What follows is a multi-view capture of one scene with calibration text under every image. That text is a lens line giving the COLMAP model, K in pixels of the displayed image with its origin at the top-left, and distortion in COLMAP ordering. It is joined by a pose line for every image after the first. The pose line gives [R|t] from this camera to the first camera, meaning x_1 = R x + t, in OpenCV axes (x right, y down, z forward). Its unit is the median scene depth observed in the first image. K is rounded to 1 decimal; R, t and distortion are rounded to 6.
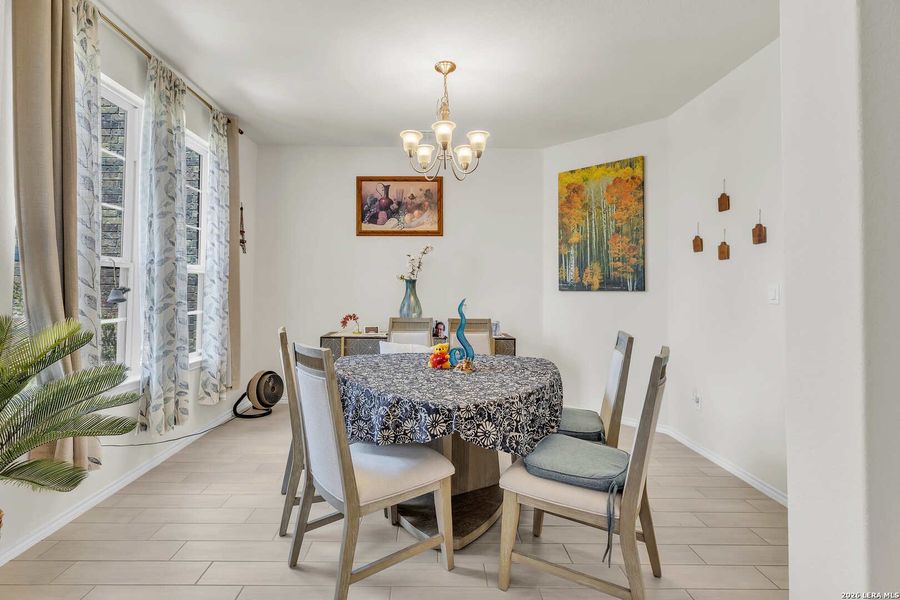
lens RADIAL K [[411.9, 0, 442.2], [0, 411.9, 278.5], [0, 0, 1]] dist [0.000433, -0.000135]
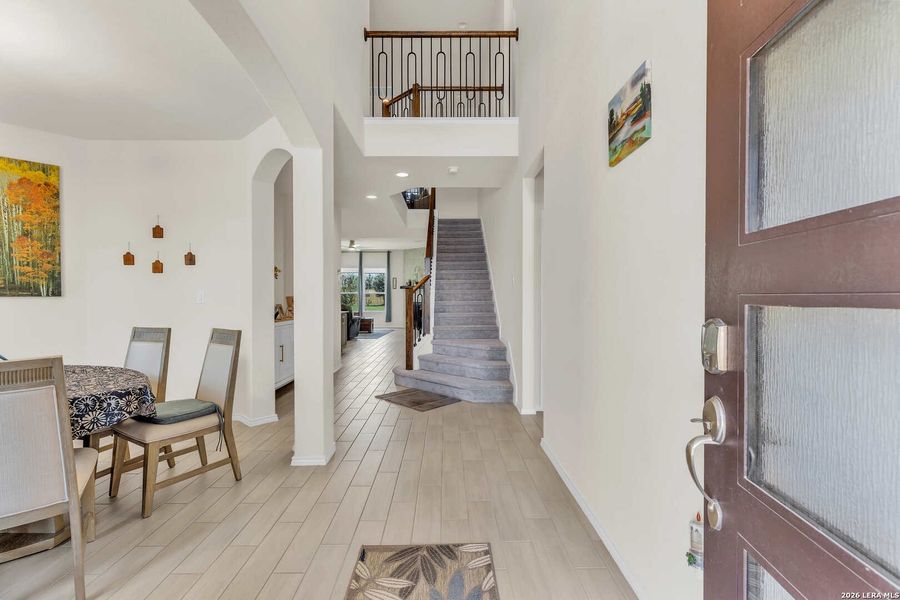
lens RADIAL K [[411.9, 0, 450.5], [0, 411.9, 296.9], [0, 0, 1]] dist [0.000433, -0.000135]
pose [[-0.003094, -0.015417, 0.999876, -0.555816], [-0.023566, 0.999605, 0.015340, -0.007668], [-0.999717, -0.023516, -0.003456, 0.009133]]
